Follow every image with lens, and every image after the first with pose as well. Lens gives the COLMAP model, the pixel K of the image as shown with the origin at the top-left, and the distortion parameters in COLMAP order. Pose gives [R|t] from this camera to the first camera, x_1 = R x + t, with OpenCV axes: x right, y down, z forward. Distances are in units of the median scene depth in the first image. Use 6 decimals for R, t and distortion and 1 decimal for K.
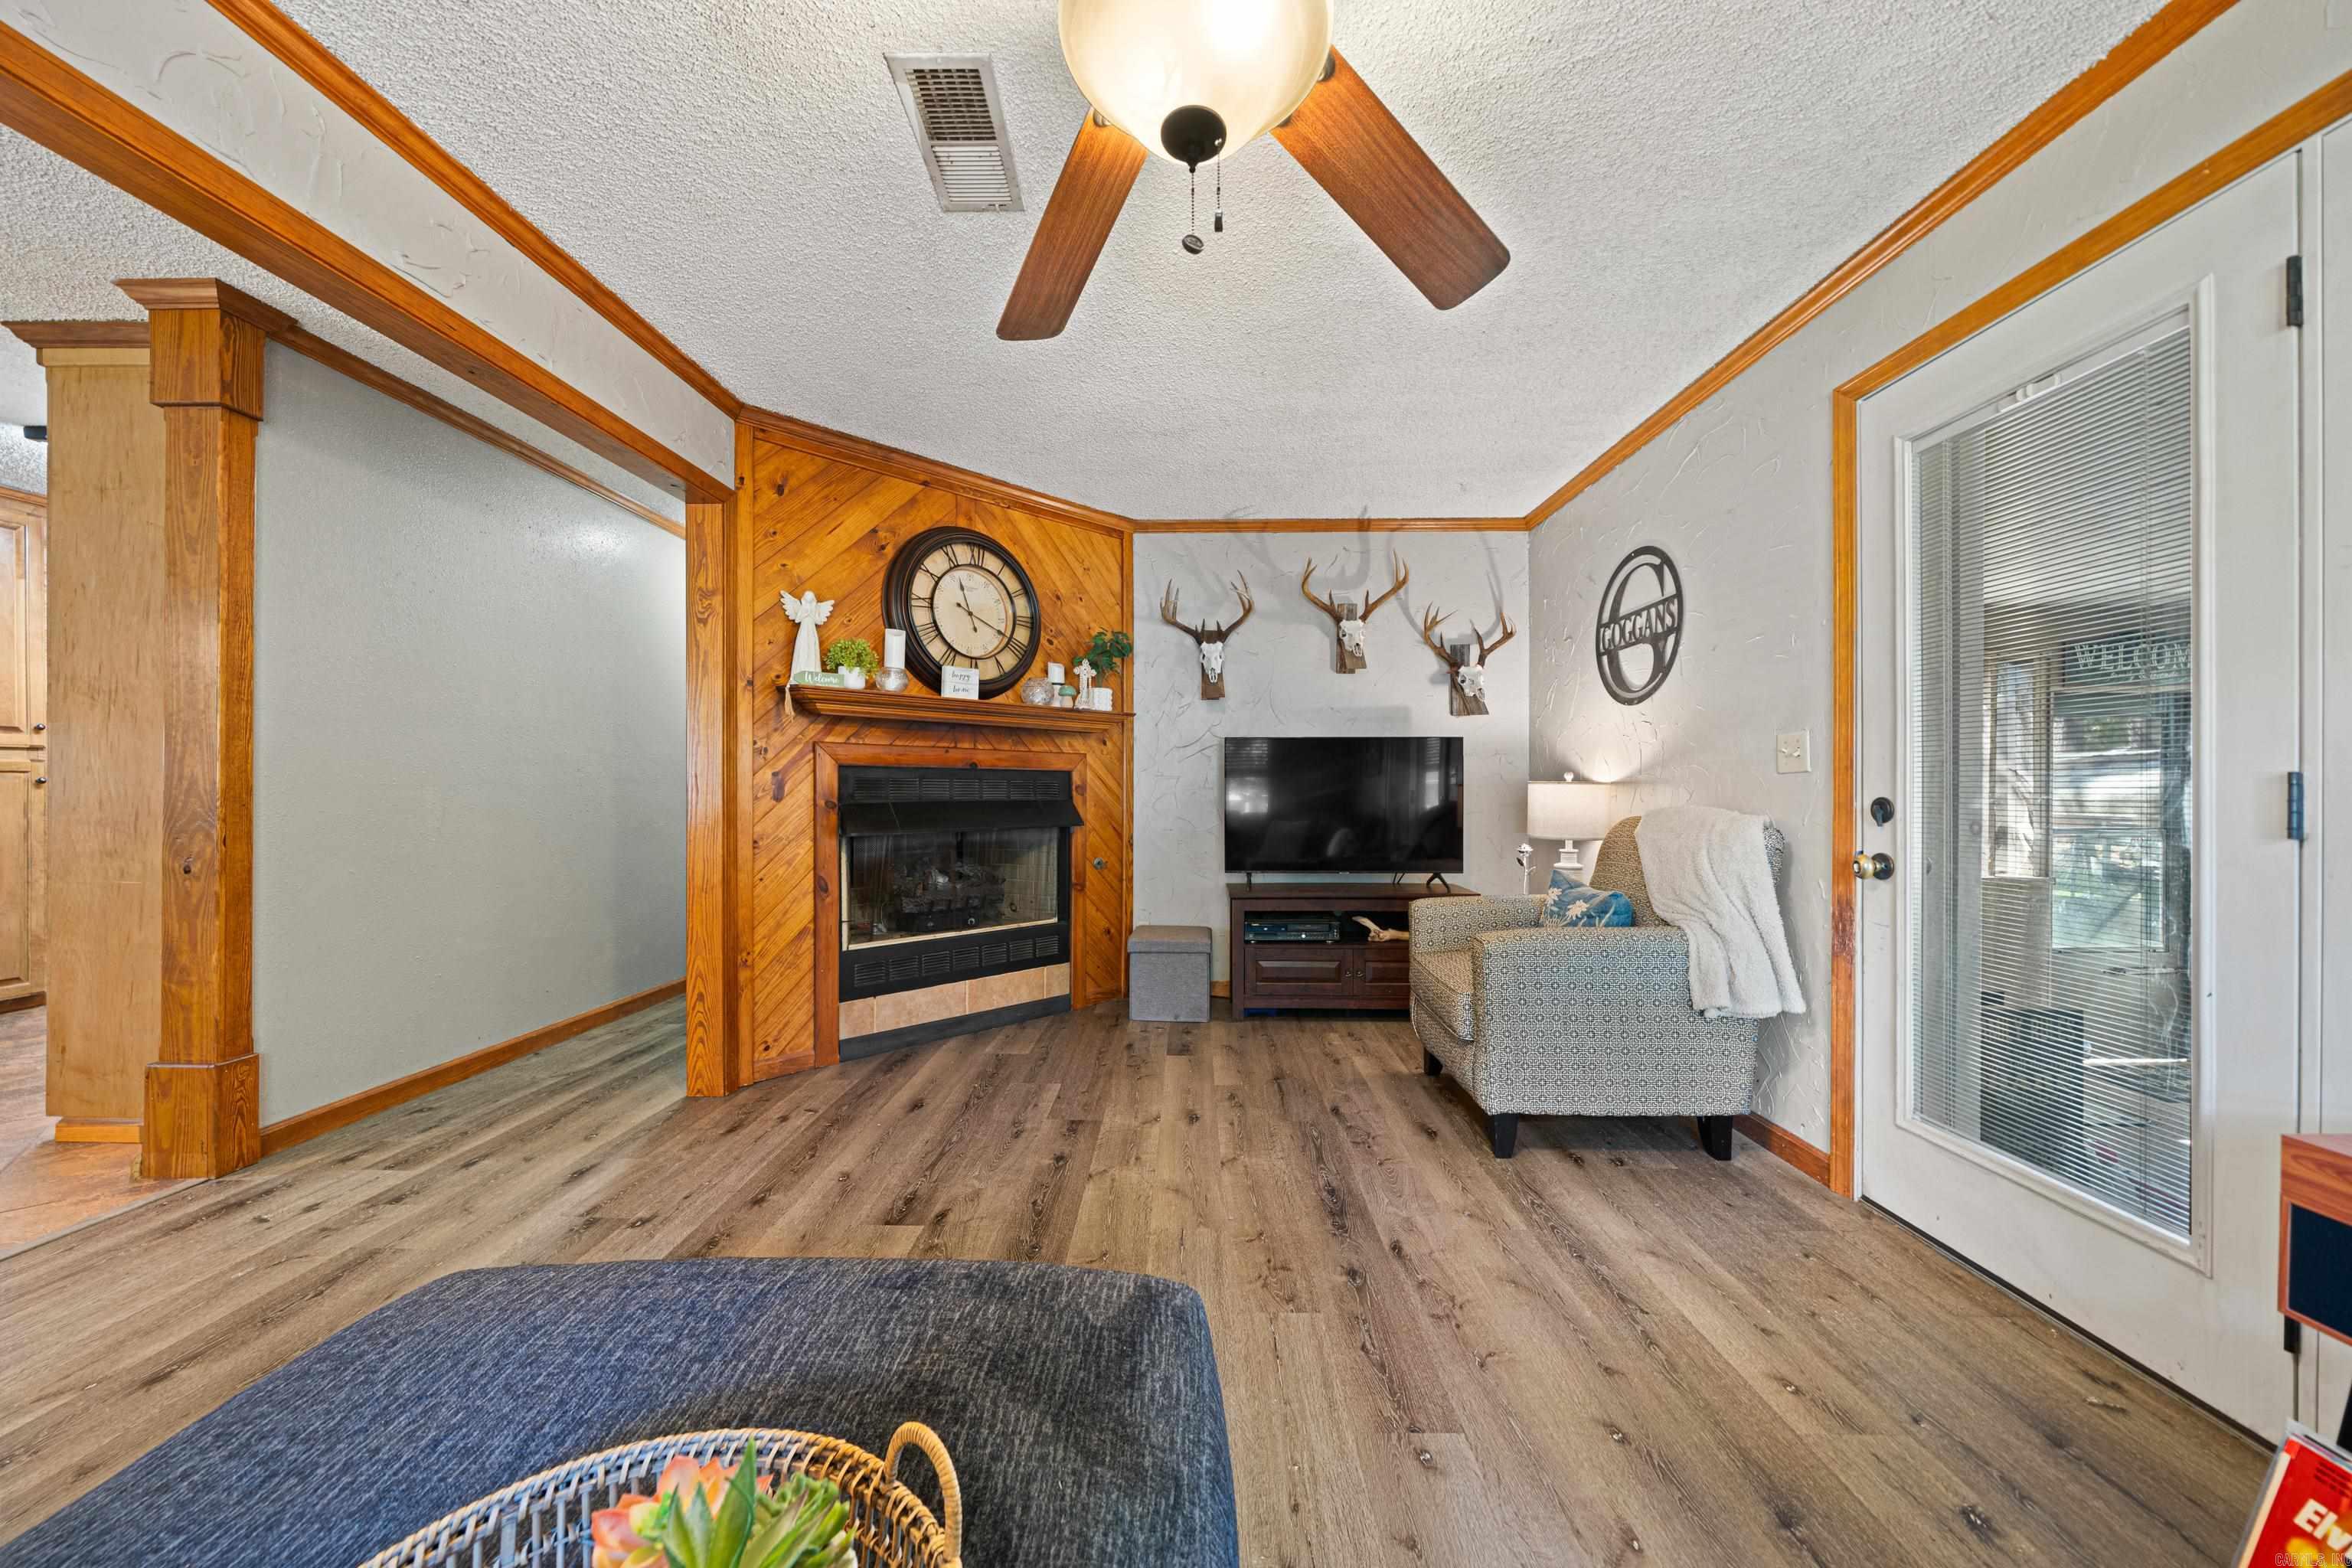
lens RADIAL K [[822.2, 0, 1178.5], [0, 822.2, 794.3], [0, 0, 1]] dist [-0.007201, -0.000167]
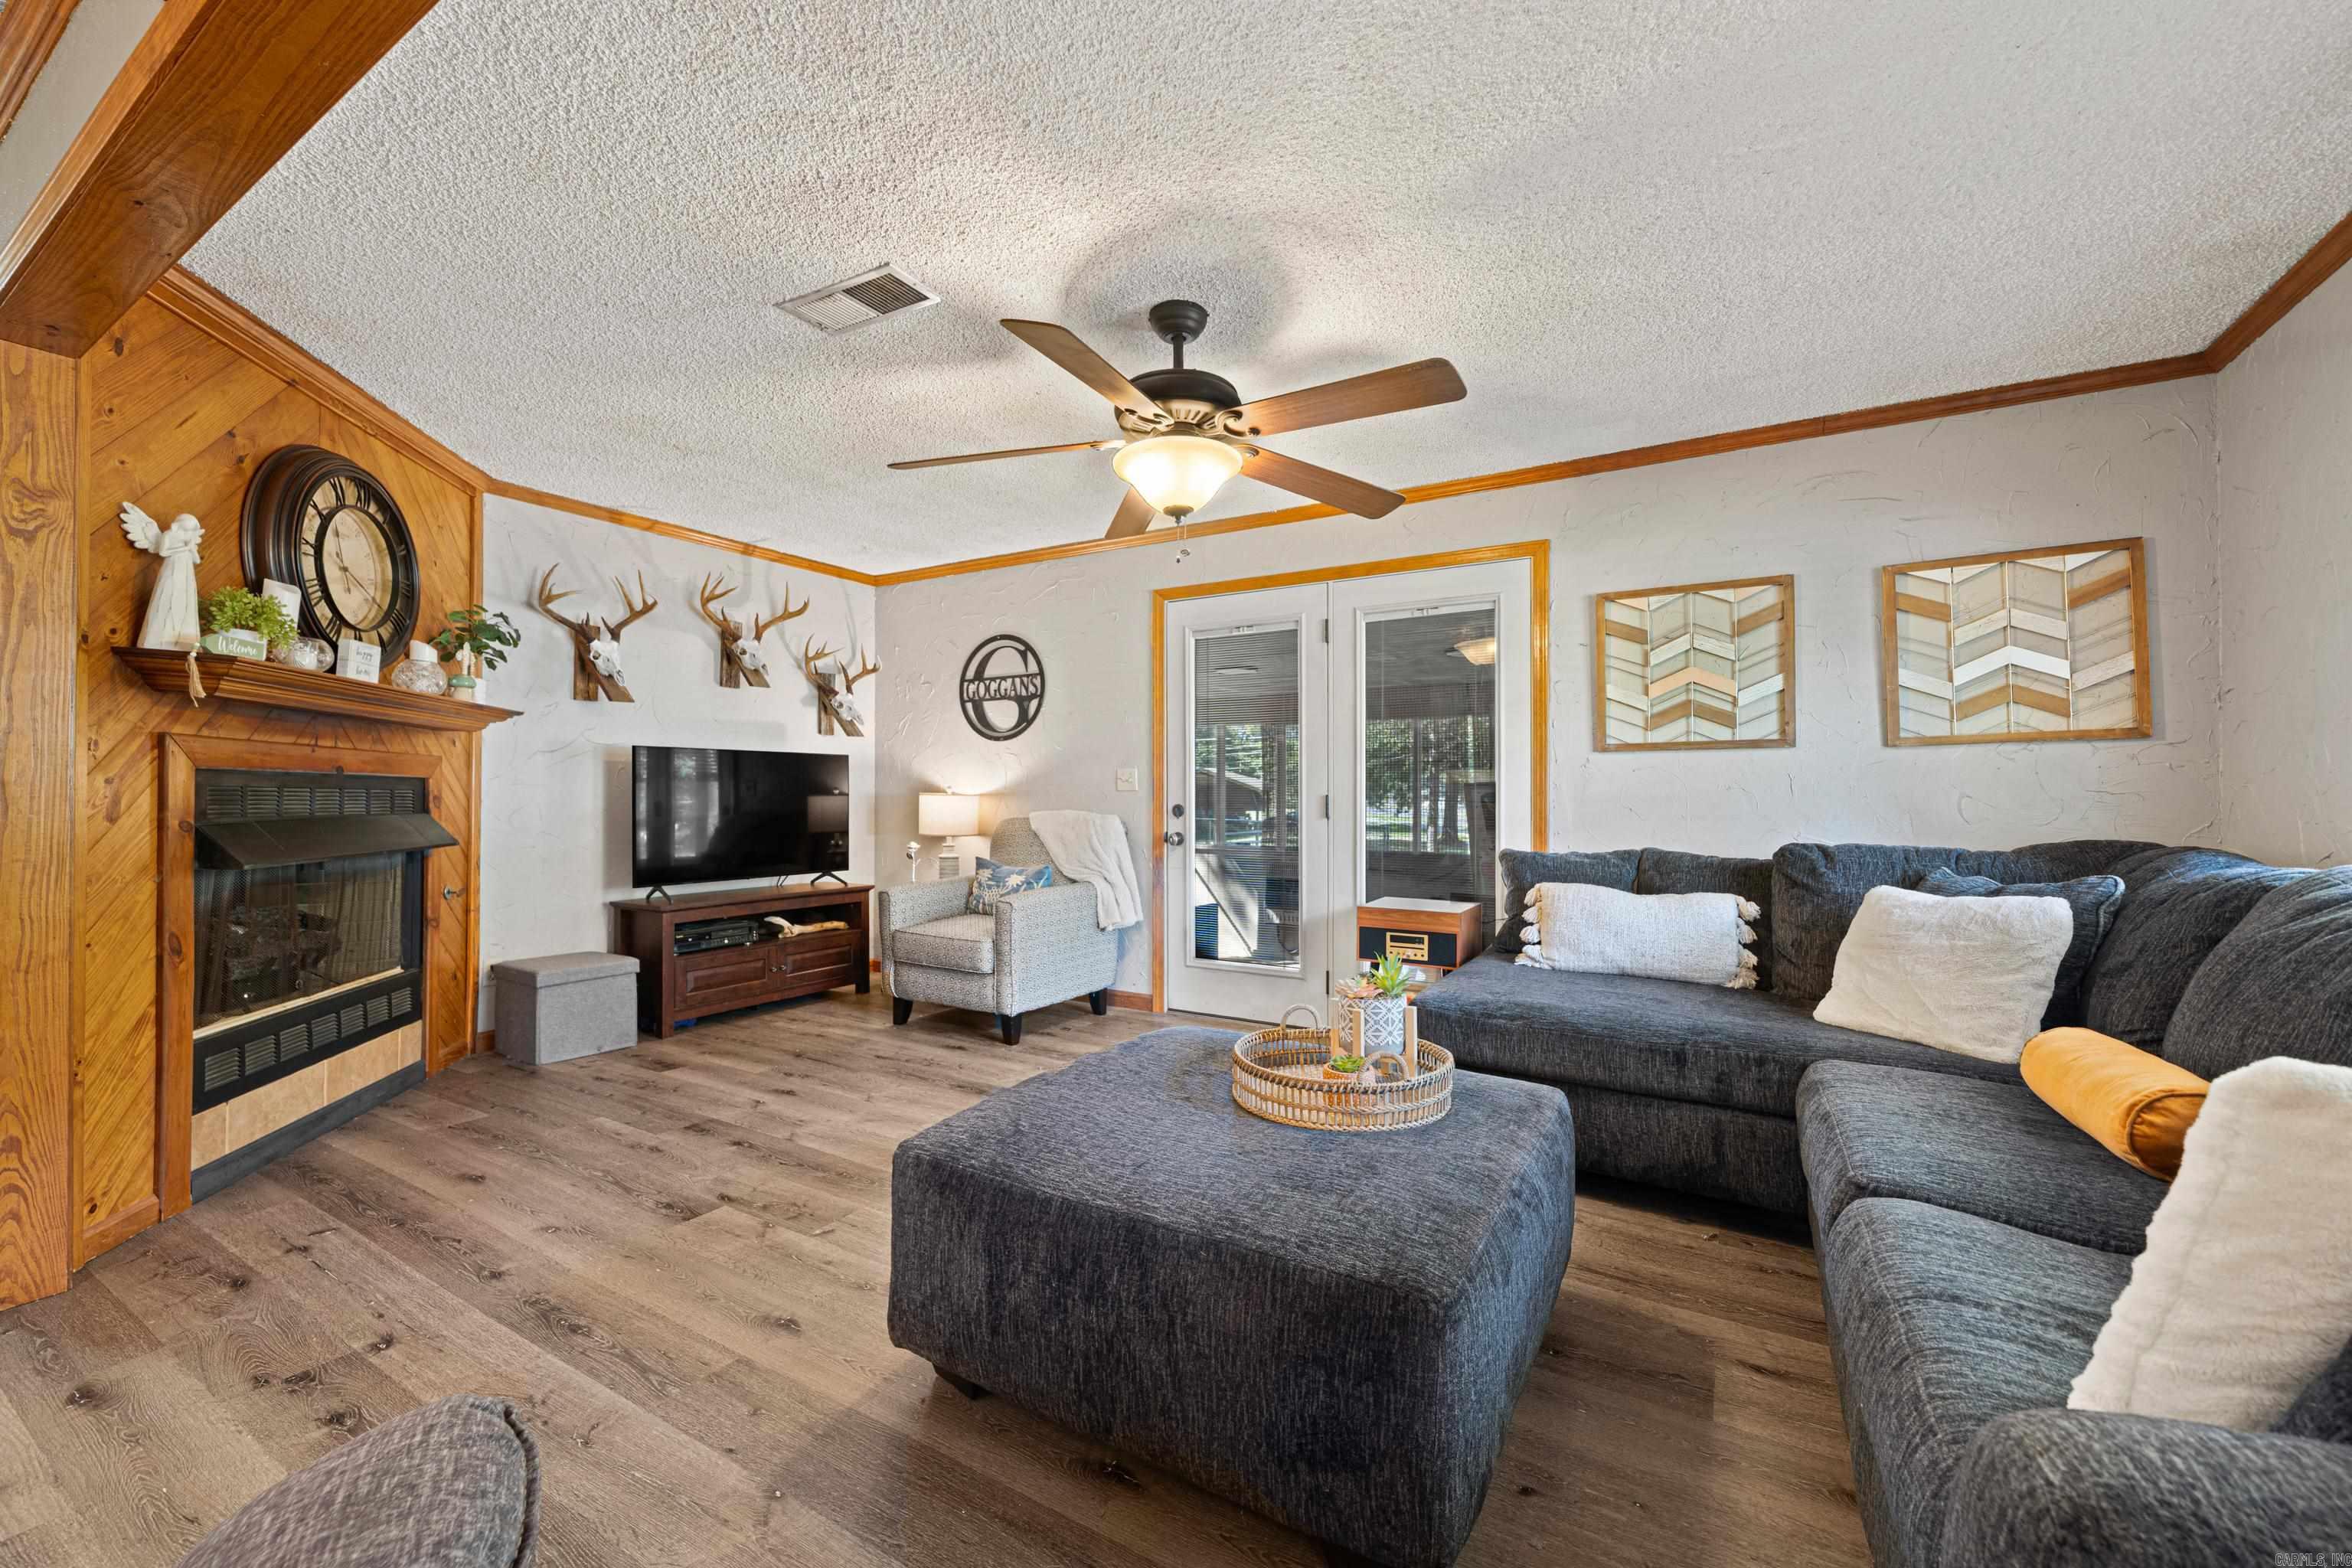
lens RADIAL K [[877.3, 0, 1173.3], [0, 877.3, 792.6], [0, 0, 1]] dist [-0.004220, -0.000008]
pose [[0.524712, 0.002764, 0.851275, -0.627843], [0.004386, 0.999973, -0.005950, -0.007852], [-0.851268, 0.006856, 0.524686, -0.076281]]
